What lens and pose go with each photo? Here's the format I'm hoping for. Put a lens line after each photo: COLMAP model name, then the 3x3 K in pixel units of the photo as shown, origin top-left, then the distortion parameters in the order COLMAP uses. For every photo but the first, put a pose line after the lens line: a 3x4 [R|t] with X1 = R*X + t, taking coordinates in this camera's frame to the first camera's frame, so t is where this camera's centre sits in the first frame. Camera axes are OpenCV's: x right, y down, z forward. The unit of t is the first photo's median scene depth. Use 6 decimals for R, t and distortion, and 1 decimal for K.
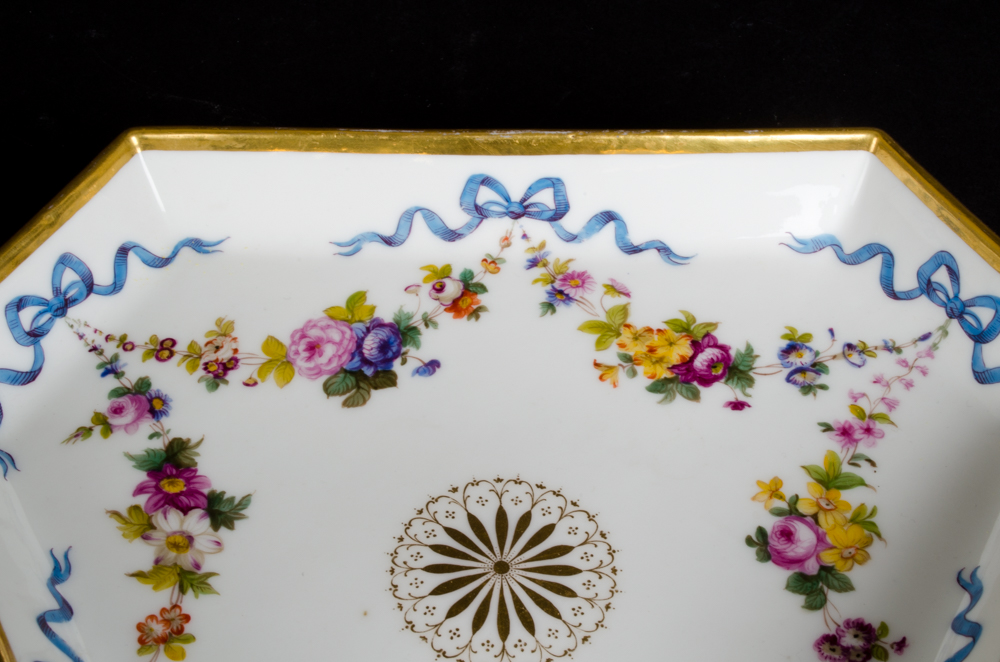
lens RADIAL K [[1505.9, 0, 489.8], [0, 1505.9, 331.9], [0, 0, 1]] dist [-0.027699, 0.000000]
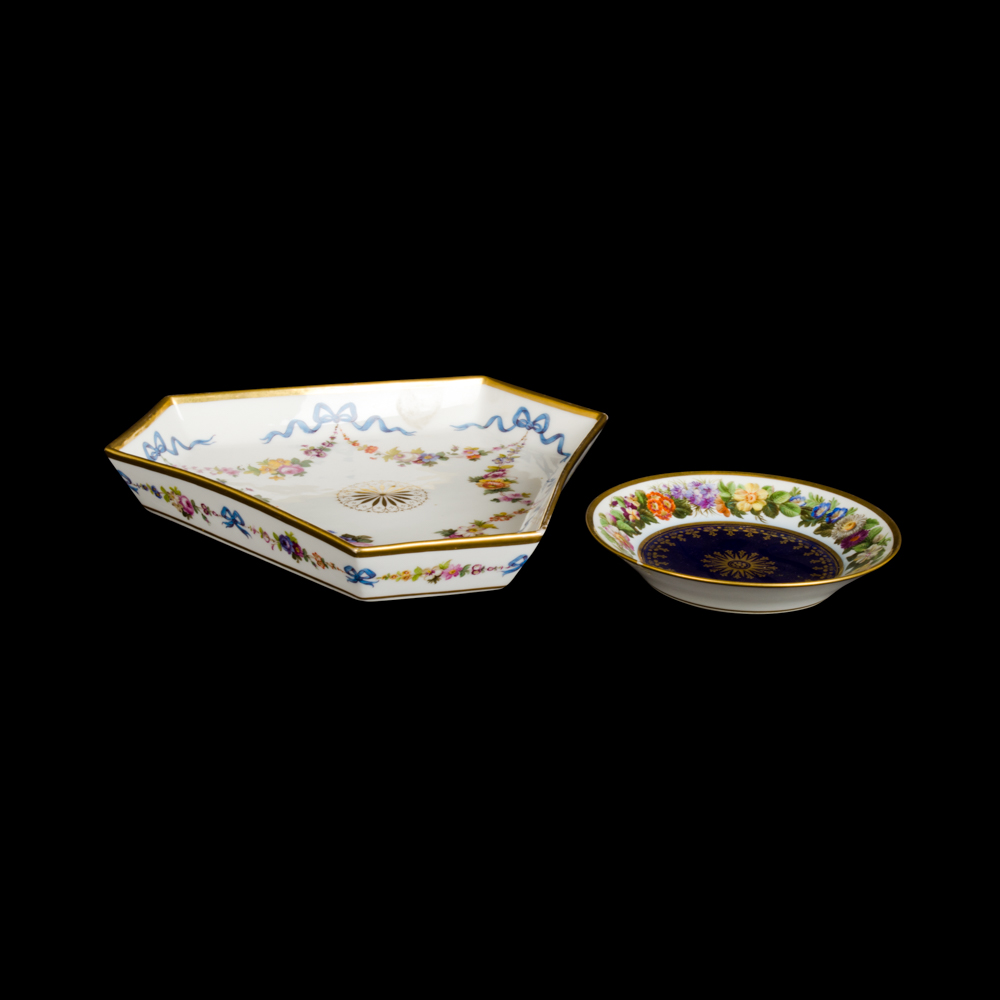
lens RADIAL K [[2153.1, 0, 496.5], [0, 2153.1, 500.8], [0, 0, 1]] dist [0.055106, 0.000000]
pose [[-0.747528, -0.252007, 0.614568, -2.270400], [0.476678, 0.440816, 0.760565, -2.401371], [-0.462579, 0.861495, -0.209396, 1.627431]]
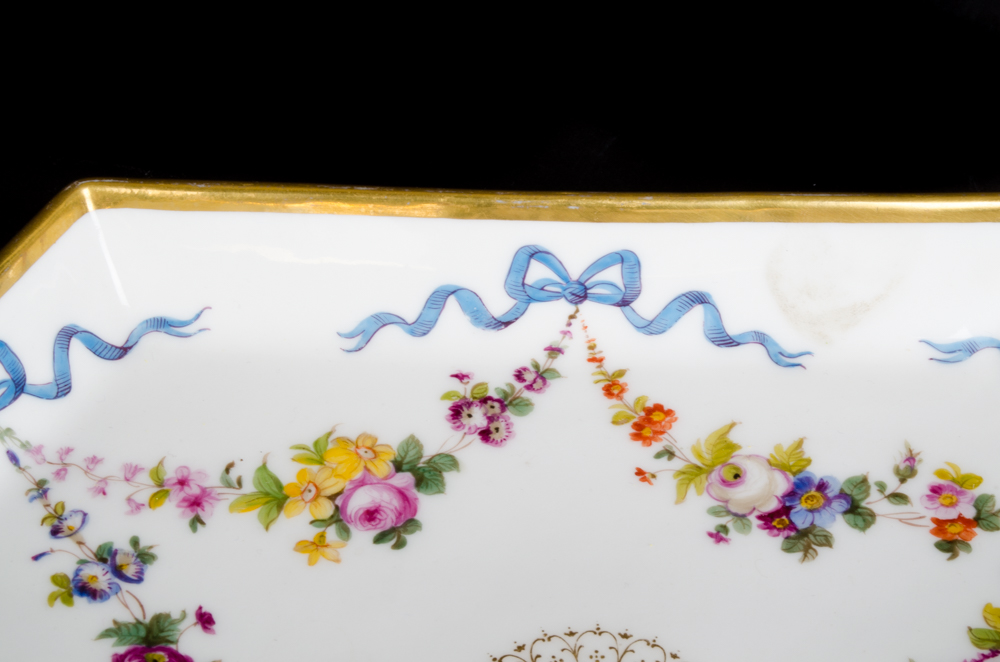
lens RADIAL K [[2073.2, 0, 506.1], [0, 2073.2, 329.4], [0, 0, 1]] dist [0.022688, 0.000000]
pose [[-0.499446, -0.628306, 0.596477, -0.454309], [0.638934, 0.197834, 0.743387, -0.683495], [-0.585078, 0.752392, 0.302638, 0.532011]]
